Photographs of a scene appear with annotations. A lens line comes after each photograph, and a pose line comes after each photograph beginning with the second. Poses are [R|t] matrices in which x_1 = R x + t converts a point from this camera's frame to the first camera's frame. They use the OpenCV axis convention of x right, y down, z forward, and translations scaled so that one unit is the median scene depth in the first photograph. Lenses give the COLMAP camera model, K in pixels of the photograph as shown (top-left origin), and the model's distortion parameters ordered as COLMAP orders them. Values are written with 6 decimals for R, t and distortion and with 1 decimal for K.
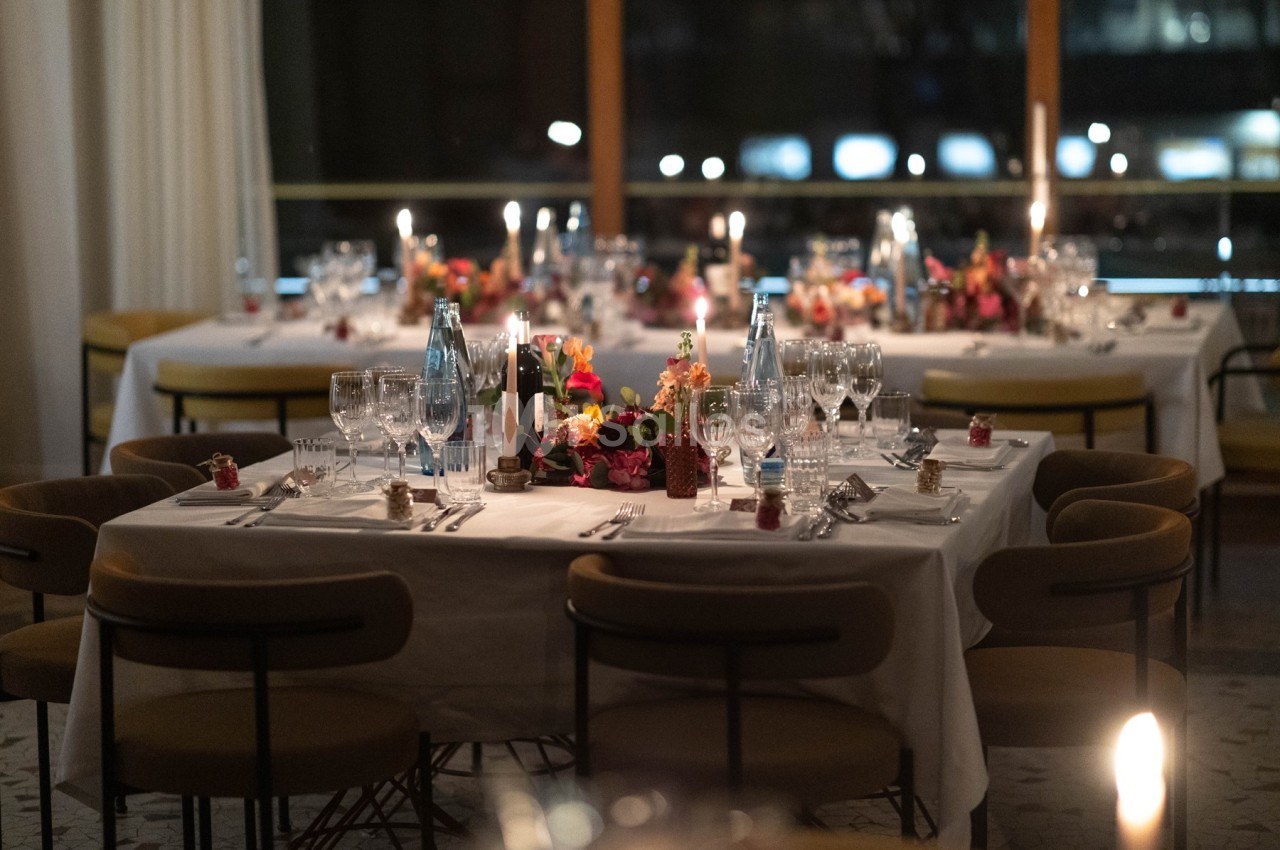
lens RADIAL K [[3368.2, 0, 640.0], [0, 3368.2, 425.0], [0, 0, 1]] dist [0.012056, -0.702970]
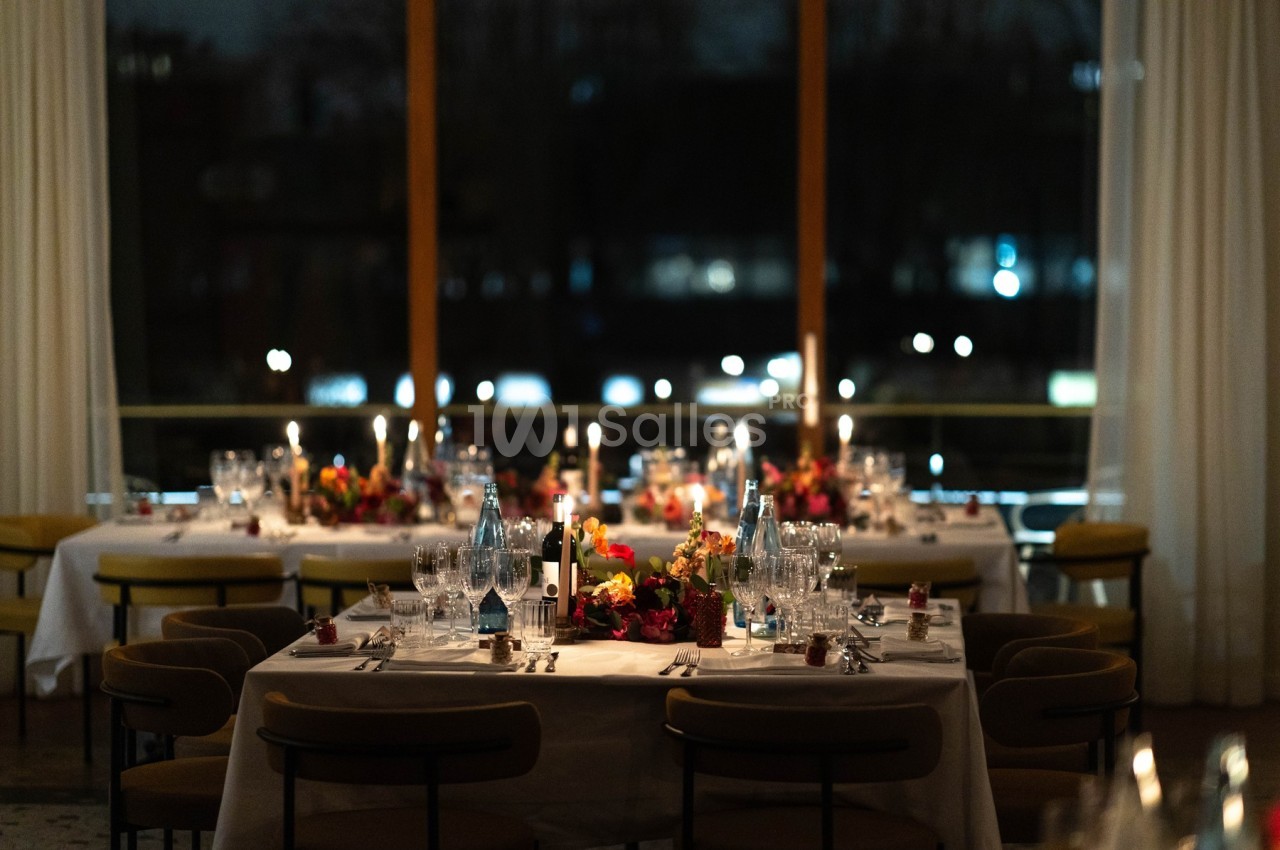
lens RADIAL K [[3368.2, 0, 640.0], [0, 3368.2, 425.0], [0, 0, 1]] dist [0.012056, -0.702970]
pose [[0.986004, 0.002222, 0.166707, -0.208611], [0.010034, 0.997308, -0.072638, 0.028962], [-0.166419, 0.073294, 0.983327, -0.178002]]
